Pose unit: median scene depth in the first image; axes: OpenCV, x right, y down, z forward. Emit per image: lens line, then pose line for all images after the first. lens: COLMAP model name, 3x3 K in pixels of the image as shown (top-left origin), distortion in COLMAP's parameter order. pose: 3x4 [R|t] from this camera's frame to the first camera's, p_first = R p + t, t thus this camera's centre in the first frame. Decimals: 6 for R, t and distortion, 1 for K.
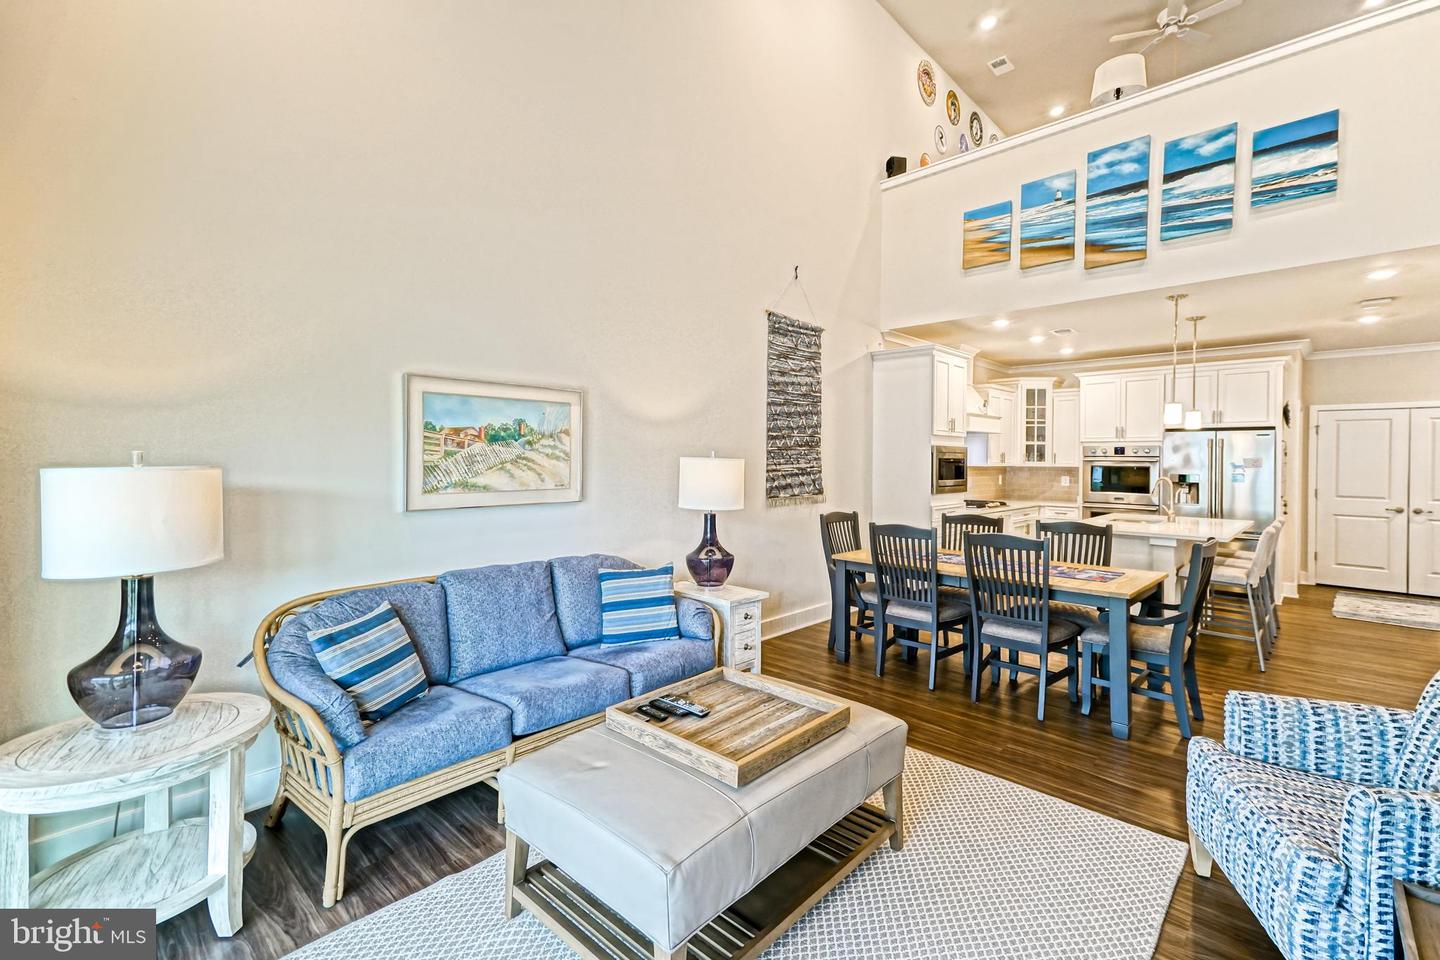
lens RADIAL K [[634.6, 0, 726.2], [0, 634.6, 468.5], [0, 0, 1]] dist [0.035379, -0.000175]
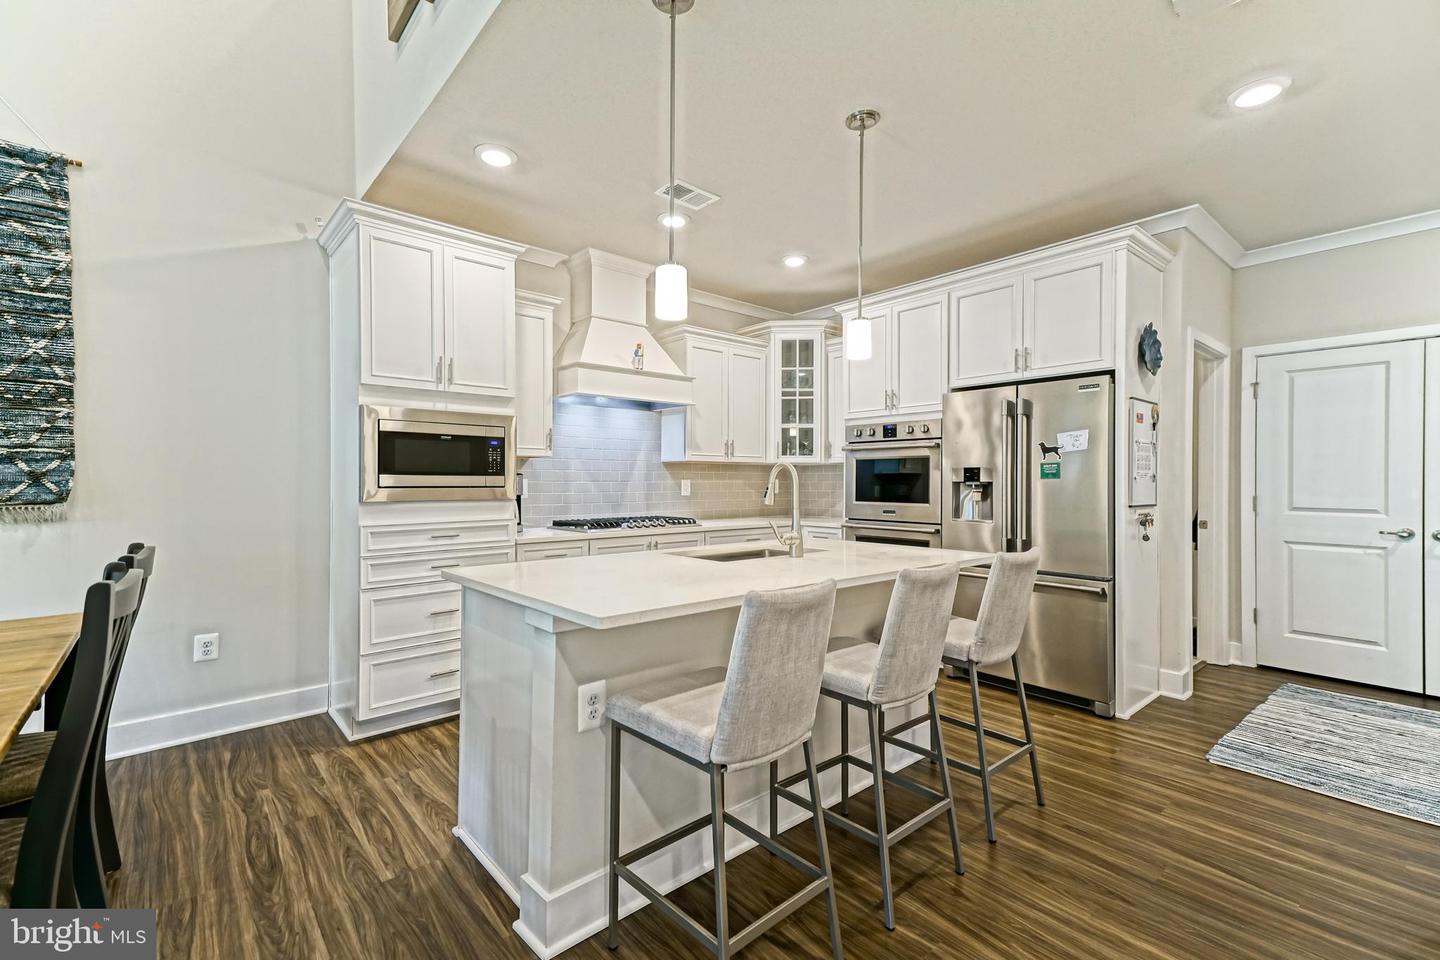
lens RADIAL K [[634.6, 0, 719.2], [0, 634.6, 480.3], [0, 0, 1]] dist [0.035379, -0.000175]
pose [[0.995476, -0.007581, -0.094713, 0.510499], [0.006083, 0.999852, -0.016087, 0.025345], [0.094820, 0.015438, 0.995375, 0.409537]]
